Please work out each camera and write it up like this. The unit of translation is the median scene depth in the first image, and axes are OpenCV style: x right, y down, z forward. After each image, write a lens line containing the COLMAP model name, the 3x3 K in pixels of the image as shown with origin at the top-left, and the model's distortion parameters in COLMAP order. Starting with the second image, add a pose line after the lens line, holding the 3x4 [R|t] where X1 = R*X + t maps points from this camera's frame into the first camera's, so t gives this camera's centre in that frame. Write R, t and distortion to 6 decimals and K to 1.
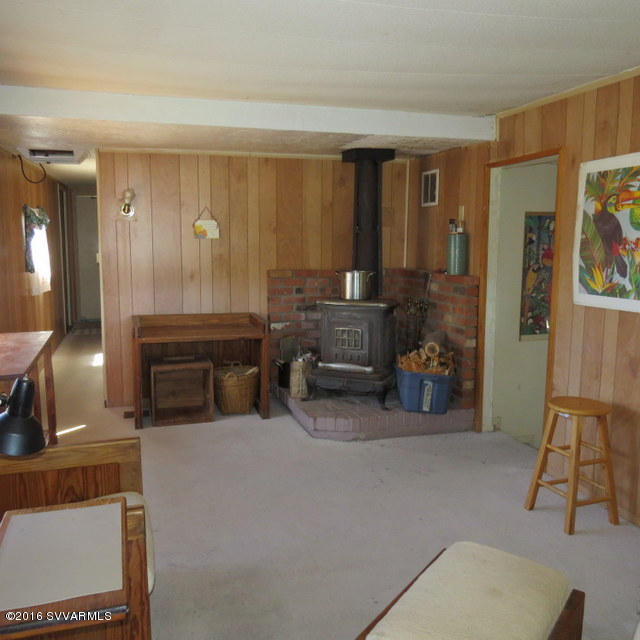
lens RADIAL K [[625.5, 0, 320.3], [0, 625.5, 320.4], [0, 0, 1]] dist [-0.009204, 0.000000]
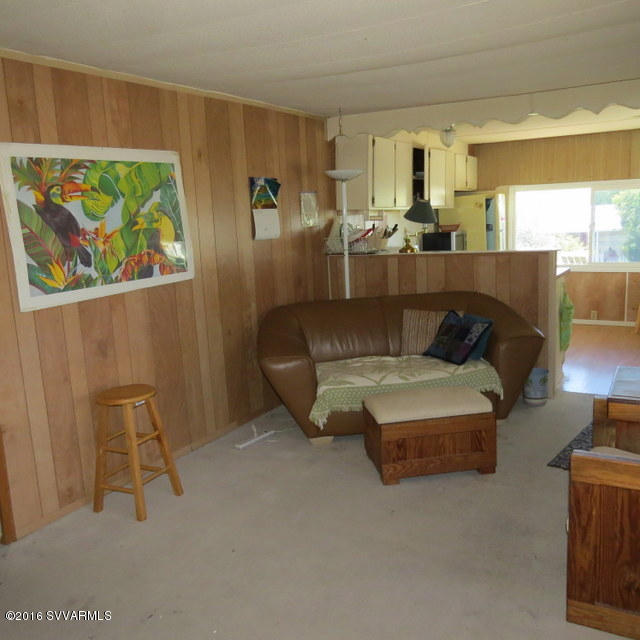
lens RADIAL K [[625.5, 0, 320.2], [0, 625.5, 320.3], [0, 0, 1]] dist [-0.009204, 0.000000]
pose [[-0.676420, -0.085111, 0.731582, -0.520801], [0.154562, 0.954779, 0.253985, -0.183171], [-0.720116, 0.284875, -0.632676, 1.368649]]
